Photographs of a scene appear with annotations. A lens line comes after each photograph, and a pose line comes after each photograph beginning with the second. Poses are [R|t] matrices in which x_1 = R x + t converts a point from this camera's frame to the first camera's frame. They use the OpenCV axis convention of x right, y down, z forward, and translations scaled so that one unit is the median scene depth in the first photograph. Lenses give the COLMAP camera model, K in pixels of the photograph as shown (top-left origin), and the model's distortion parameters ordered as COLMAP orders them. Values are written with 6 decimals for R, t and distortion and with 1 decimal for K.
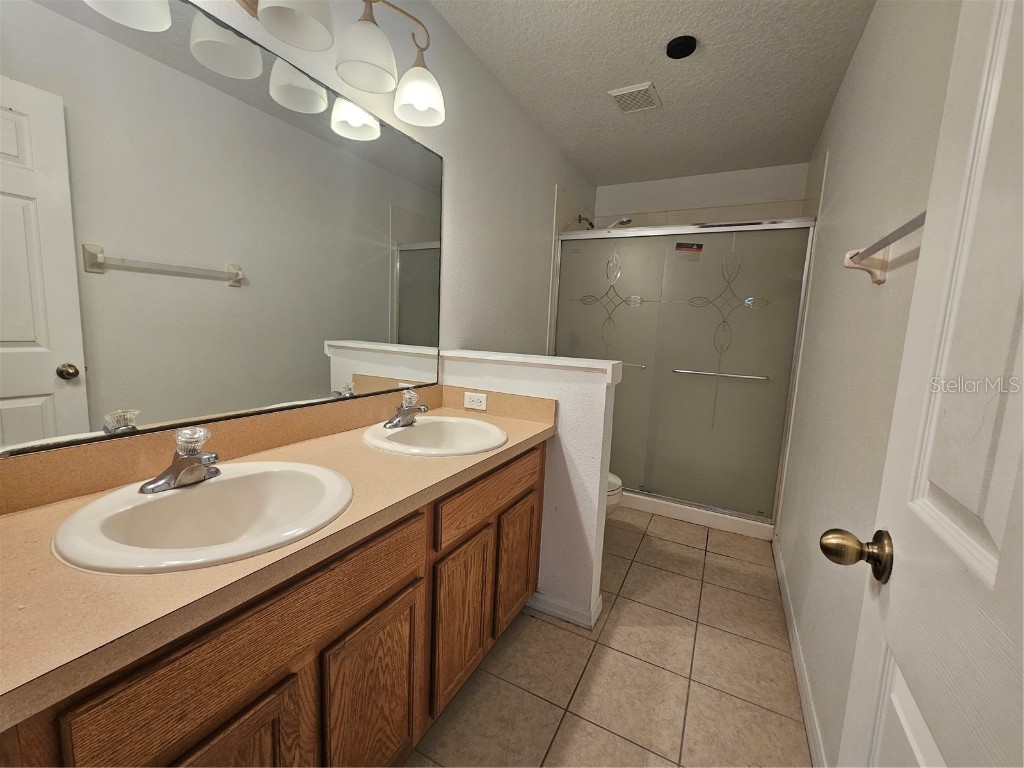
lens RADIAL K [[421.0, 0, 509.8], [0, 421.0, 381.4], [0, 0, 1]] dist [-0.001373, 0.000373]
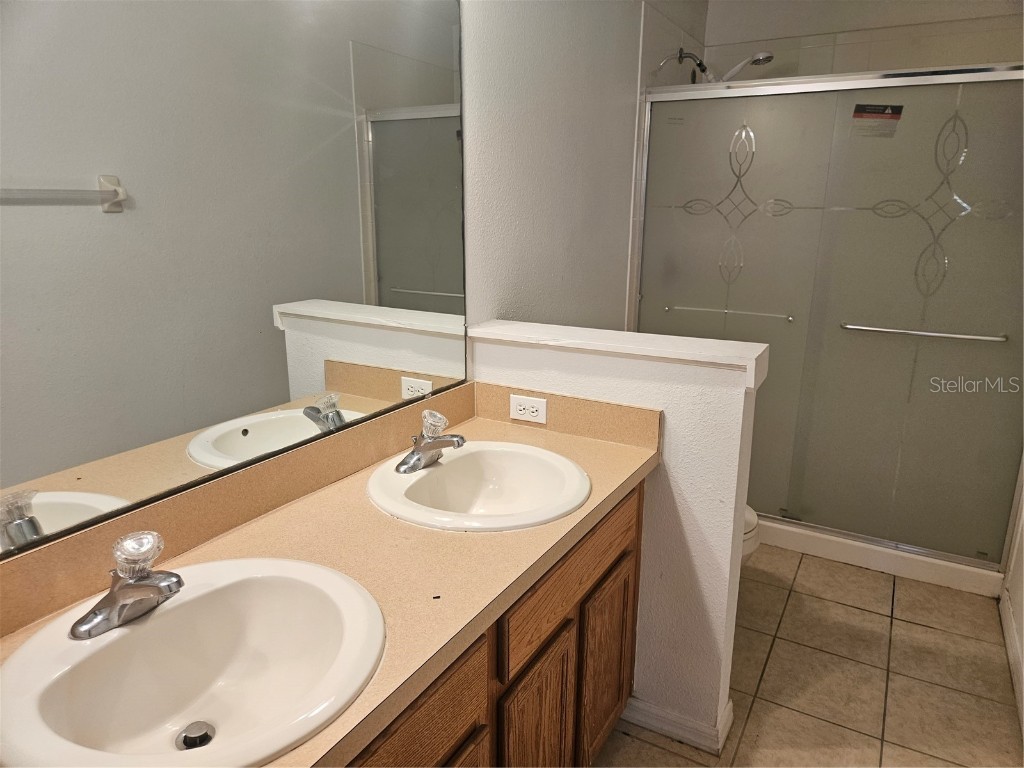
lens RADIAL K [[693.1, 0, 520.7], [0, 693.1, 377.7], [0, 0, 1]] dist [0.048086, -0.031724]
pose [[0.999172, -0.027690, -0.029797, -0.061616], [0.031217, 0.991630, 0.125282, -0.130983], [0.026078, -0.126109, 0.991674, -0.018491]]
